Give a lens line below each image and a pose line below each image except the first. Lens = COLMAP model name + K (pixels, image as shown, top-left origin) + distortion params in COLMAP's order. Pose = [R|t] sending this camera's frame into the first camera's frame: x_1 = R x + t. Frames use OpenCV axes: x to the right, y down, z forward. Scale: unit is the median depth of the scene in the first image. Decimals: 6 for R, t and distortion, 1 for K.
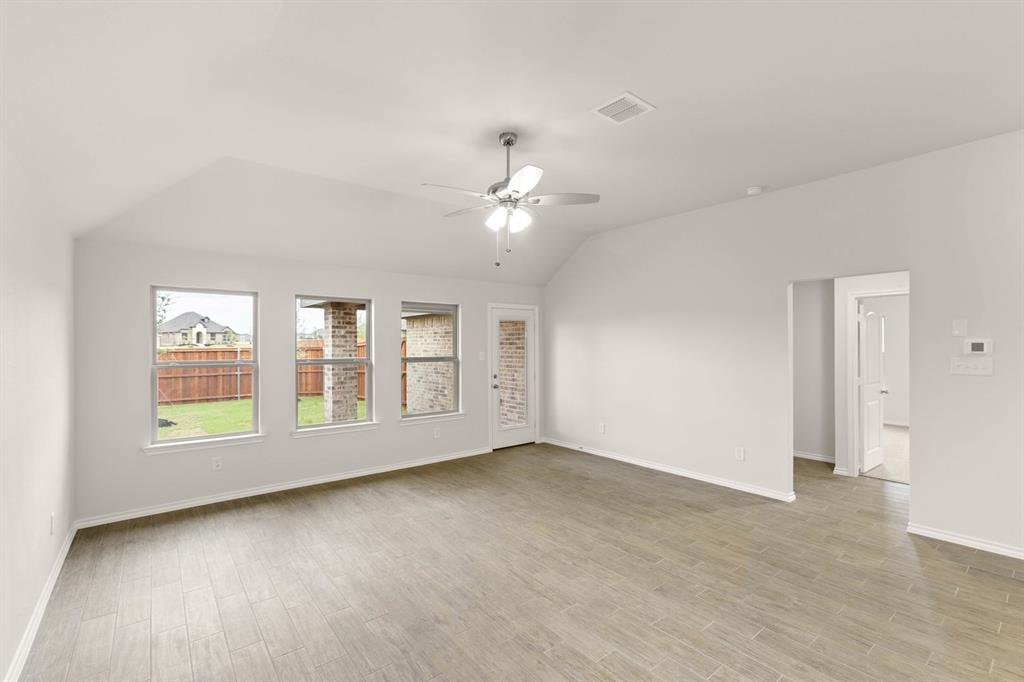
lens RADIAL K [[451.2, 0, 512.0], [0, 451.2, 339.4], [0, 0, 1]] dist [-0.001135, 0.001103]
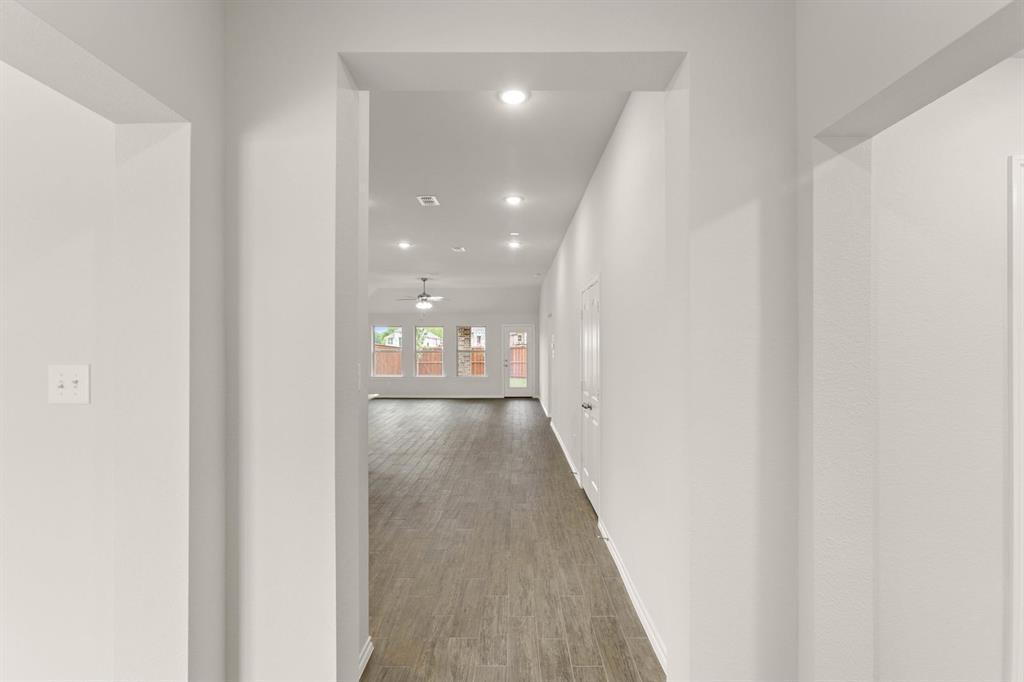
lens RADIAL K [[451.2, 0, 507.8], [0, 451.2, 344.2], [0, 0, 1]] dist [-0.001135, 0.001103]
pose [[0.774661, 0.006087, -0.632348, 1.254247], [-0.000339, 0.999958, 0.009211, -0.010036], [0.632377, -0.006921, 0.774630, -0.559665]]
